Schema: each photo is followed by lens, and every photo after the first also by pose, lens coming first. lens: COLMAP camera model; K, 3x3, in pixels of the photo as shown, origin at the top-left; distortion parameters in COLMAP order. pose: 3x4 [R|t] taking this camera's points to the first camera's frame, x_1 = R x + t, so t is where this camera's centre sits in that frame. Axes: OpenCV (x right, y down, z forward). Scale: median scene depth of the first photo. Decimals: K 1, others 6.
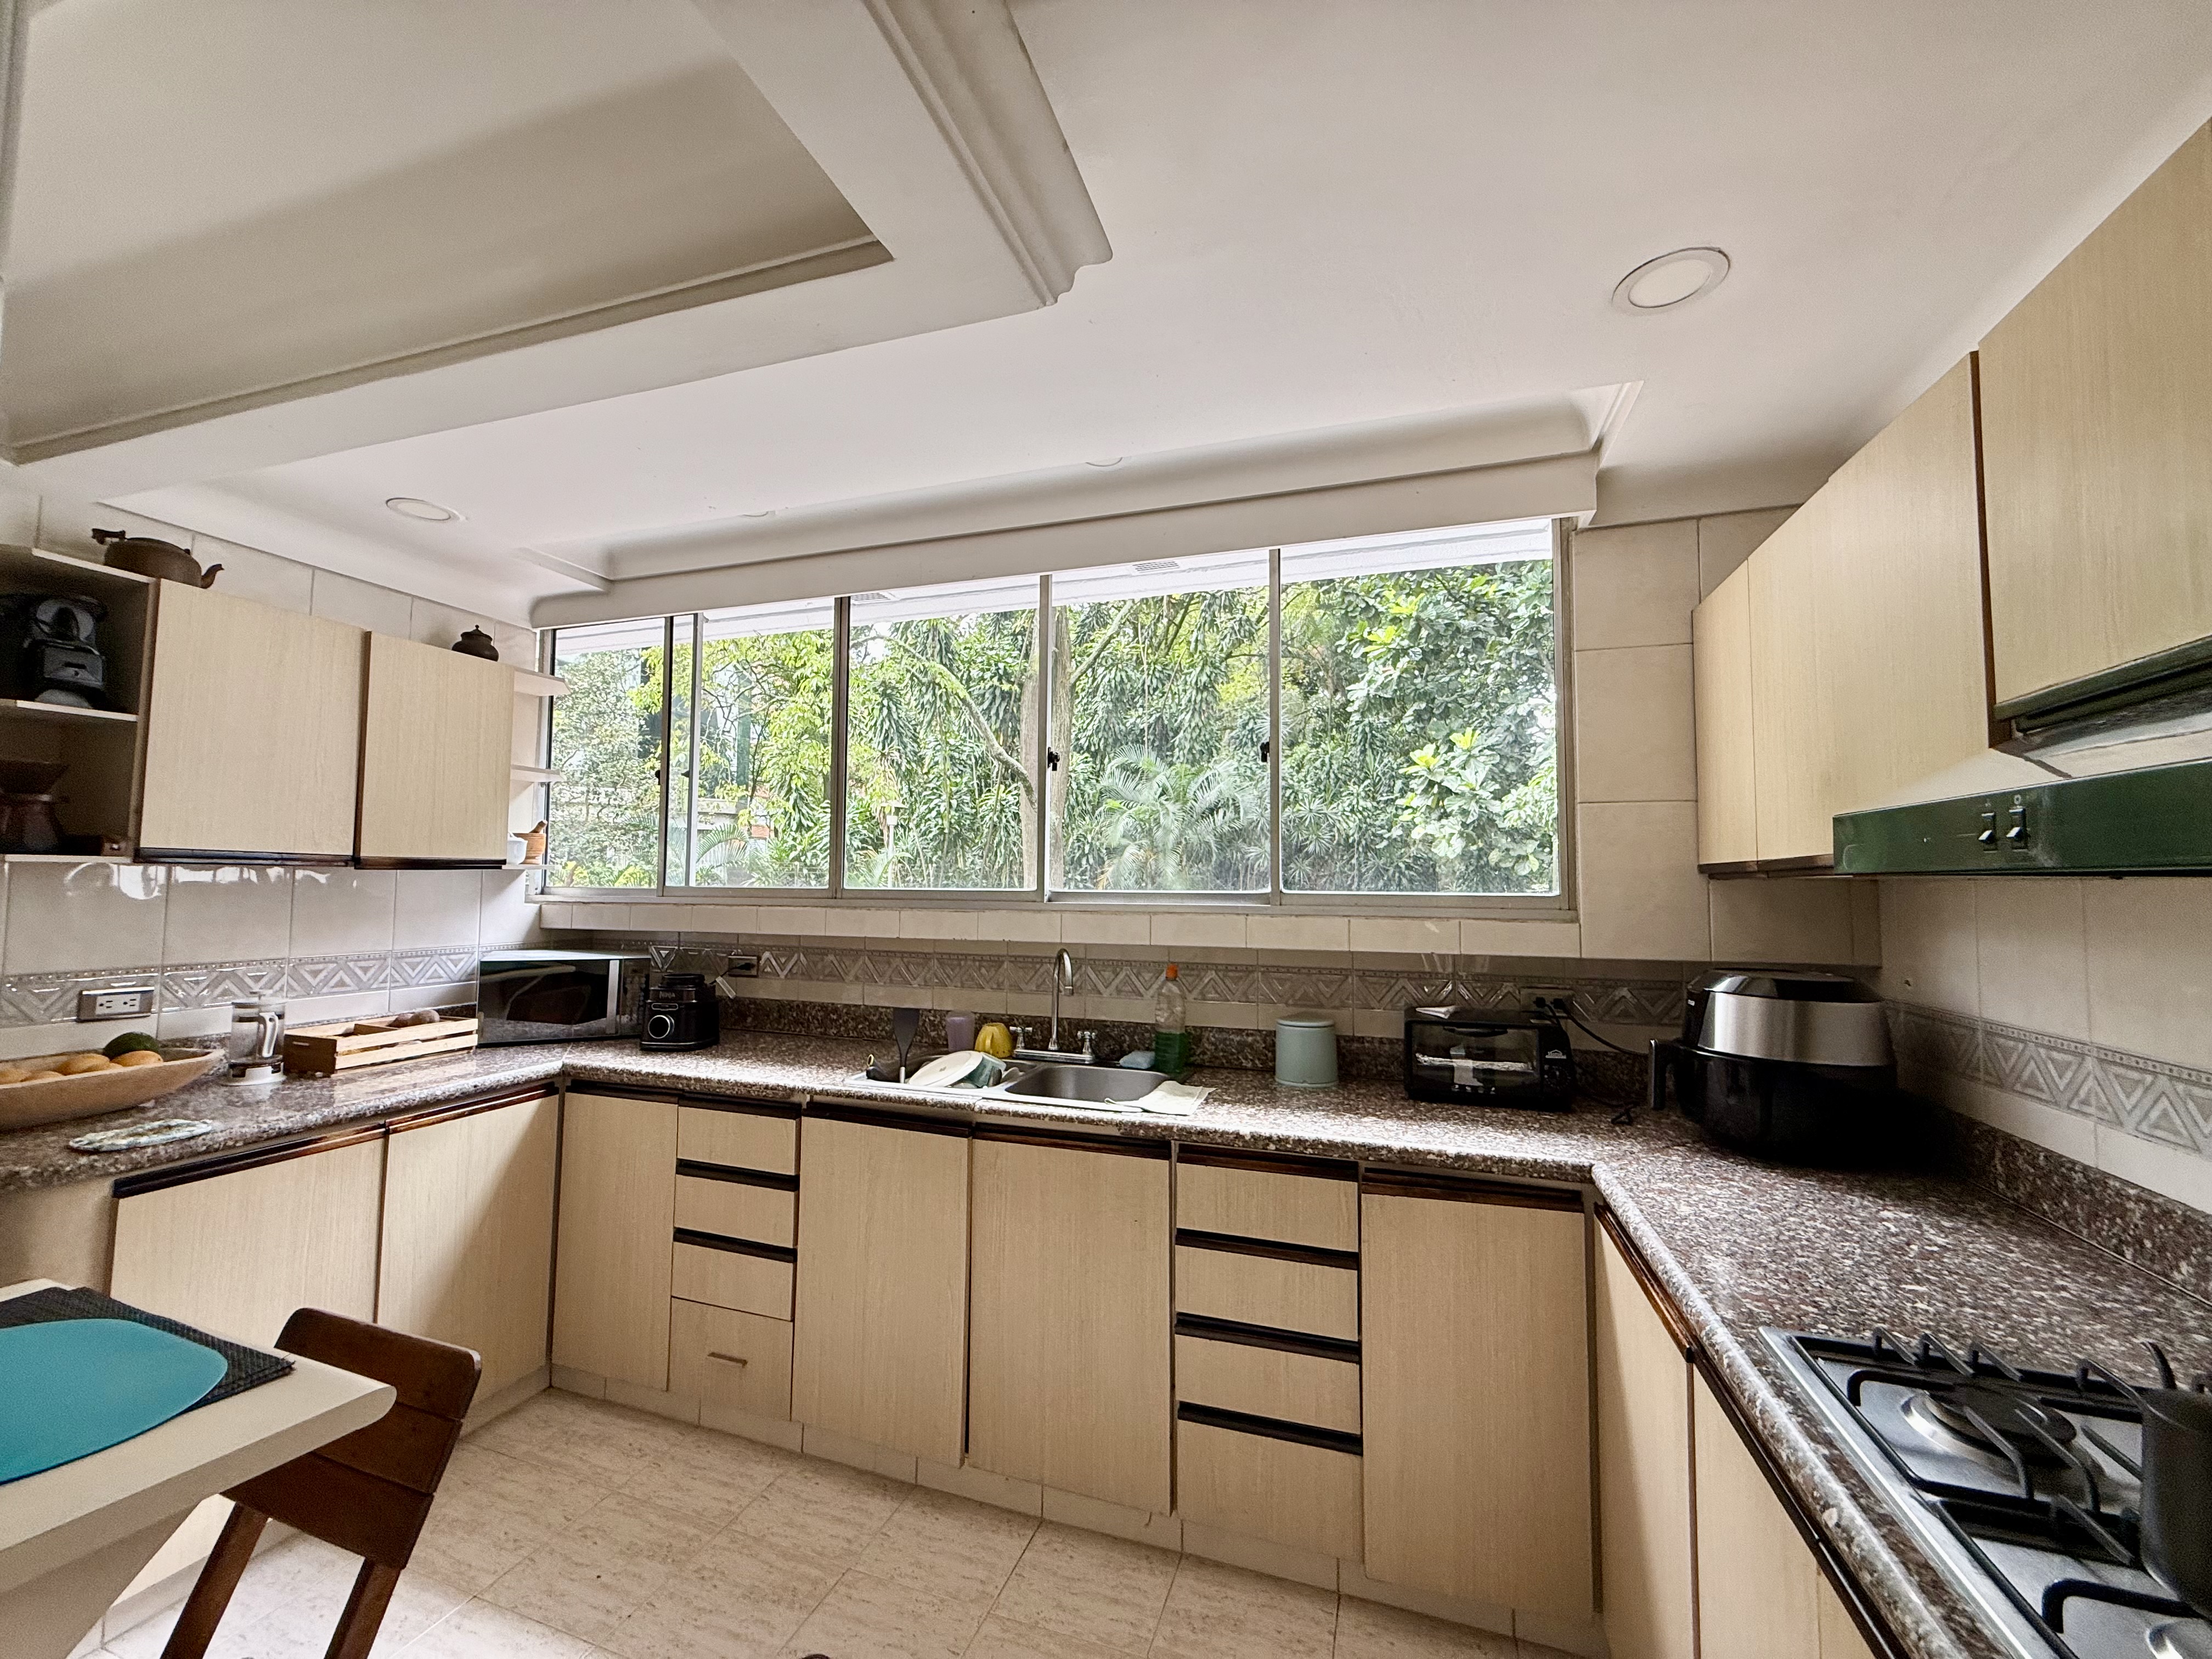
lens RADIAL K [[877.4, 0, 1097.6], [0, 877.4, 836.4], [0, 0, 1]] dist [0.000290, 0.000299]
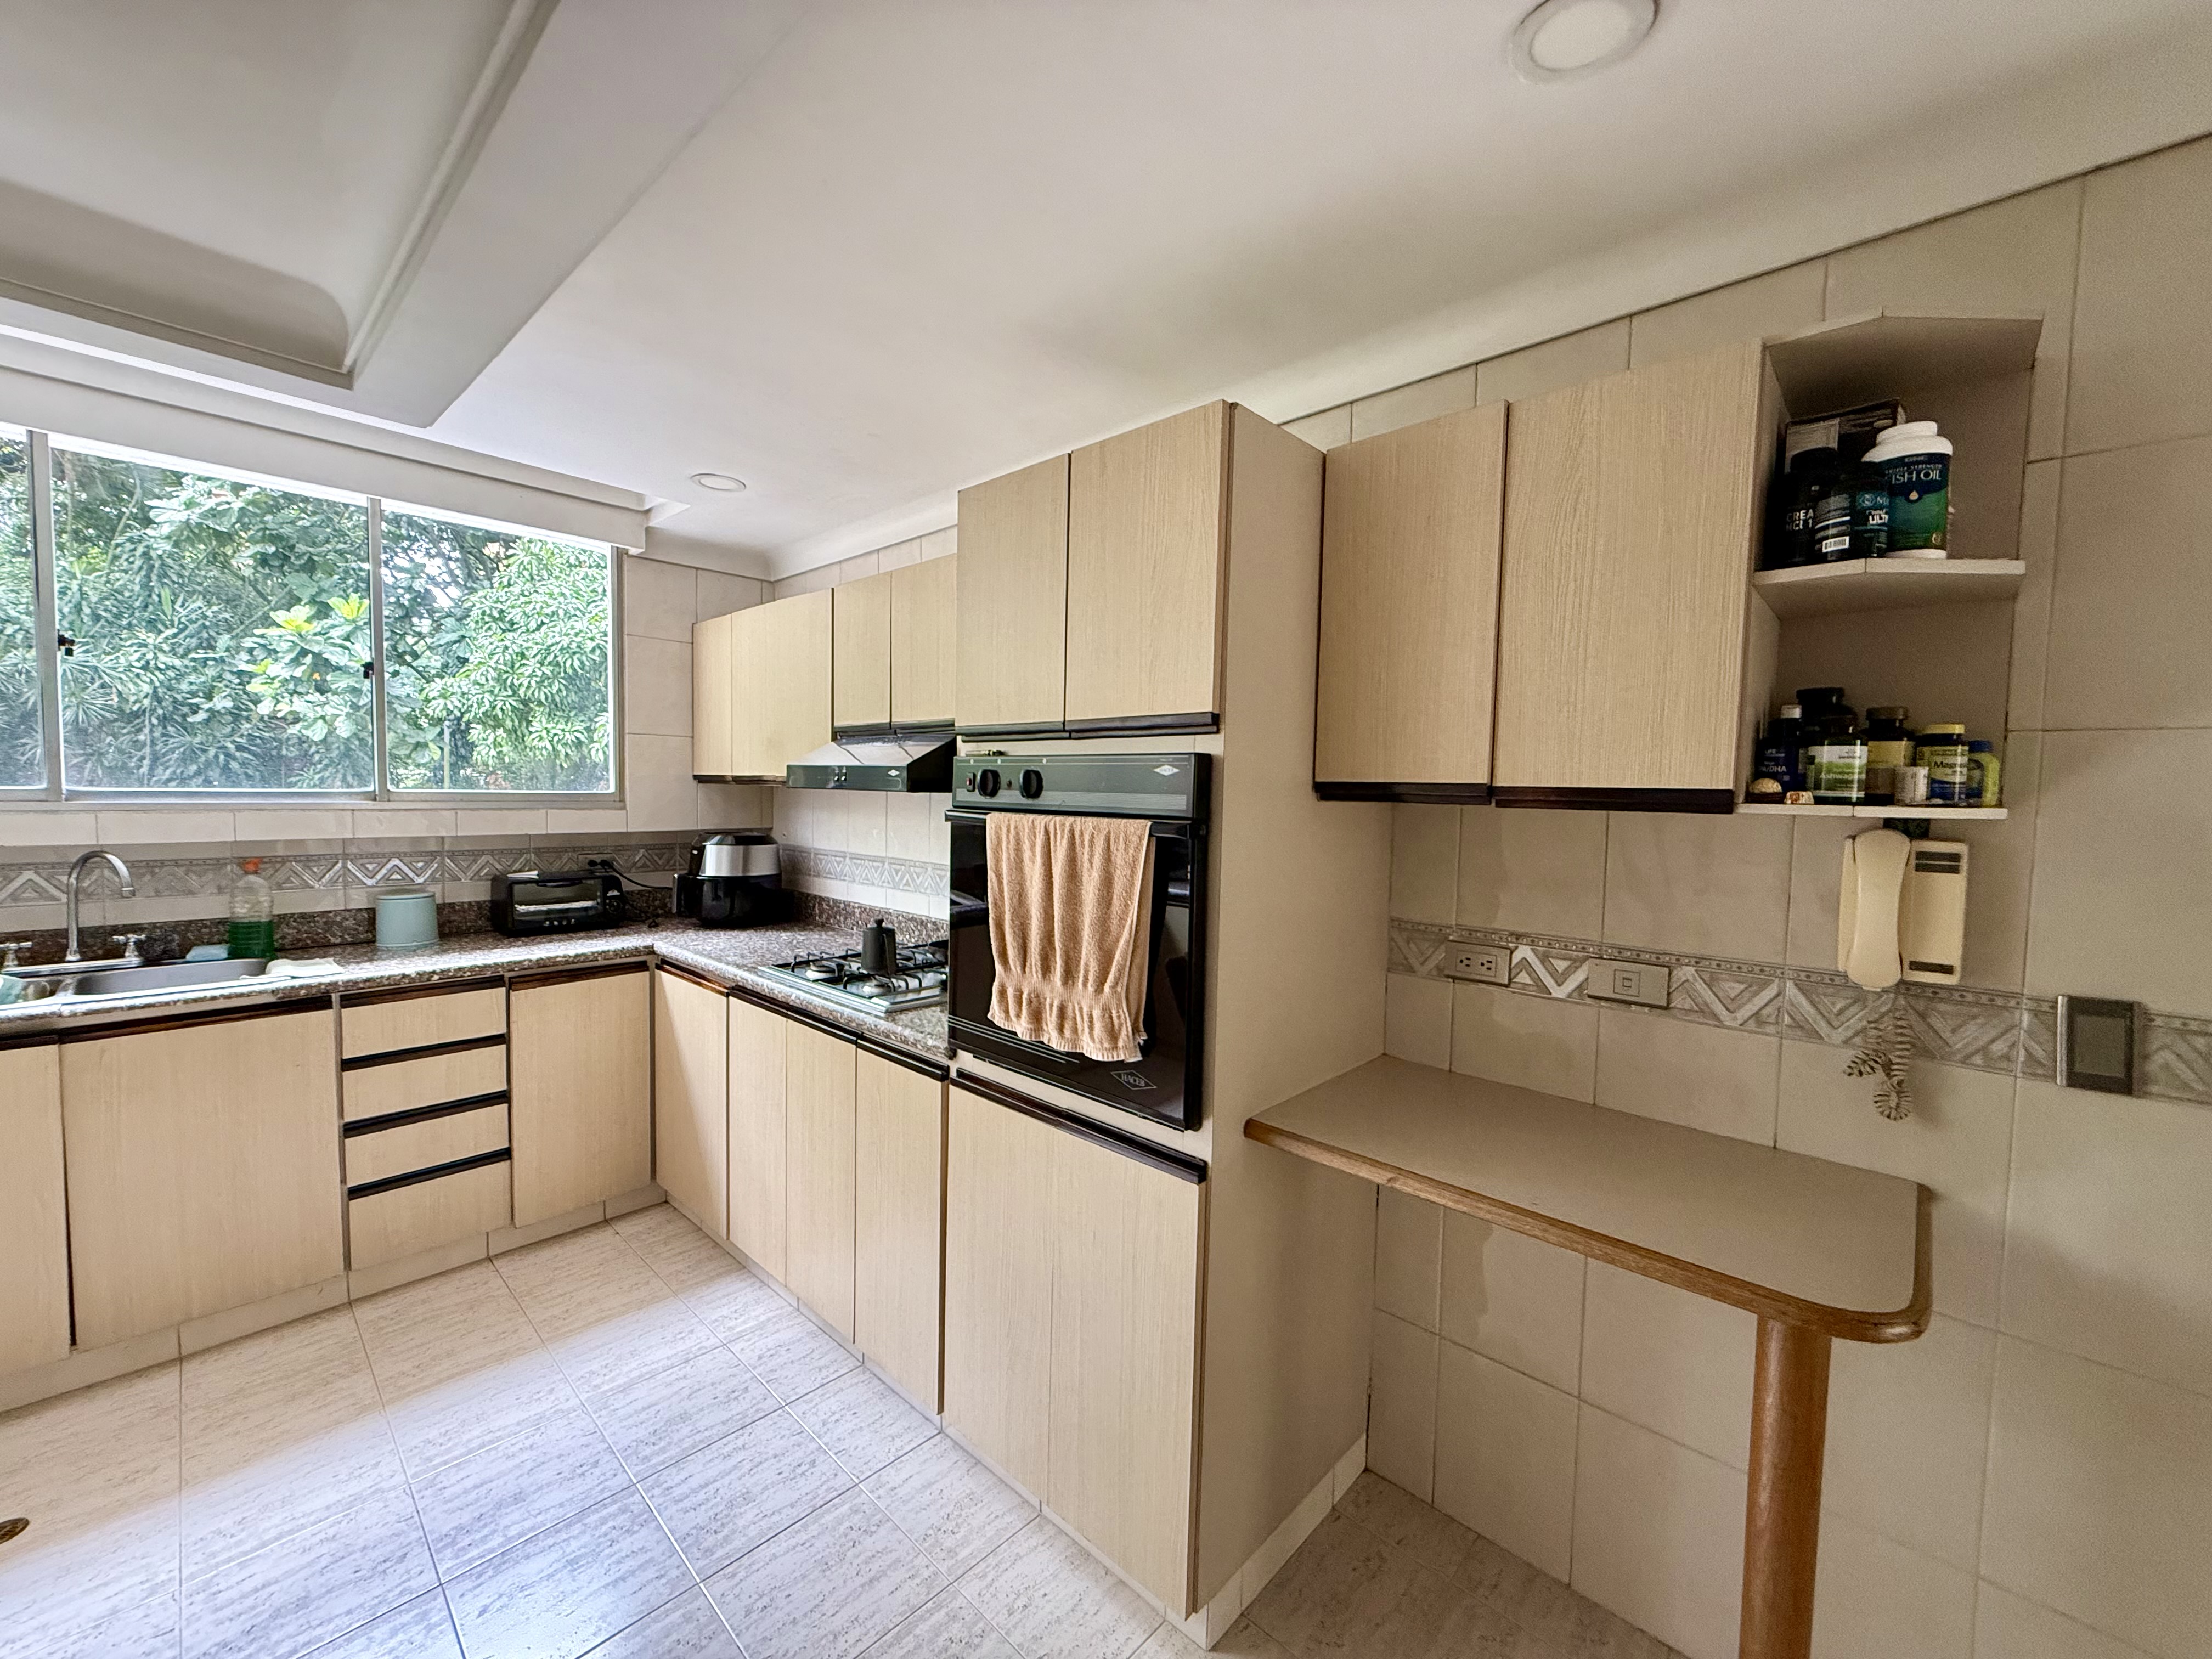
lens RADIAL K [[877.4, 0, 1100.6], [0, 877.4, 833.6], [0, 0, 1]] dist [0.000290, 0.000299]
pose [[0.414078, -0.048442, 0.908952, -0.557985], [-0.065252, 0.994434, 0.082724, -0.047384], [-0.907900, -0.093564, 0.408612, -0.445438]]
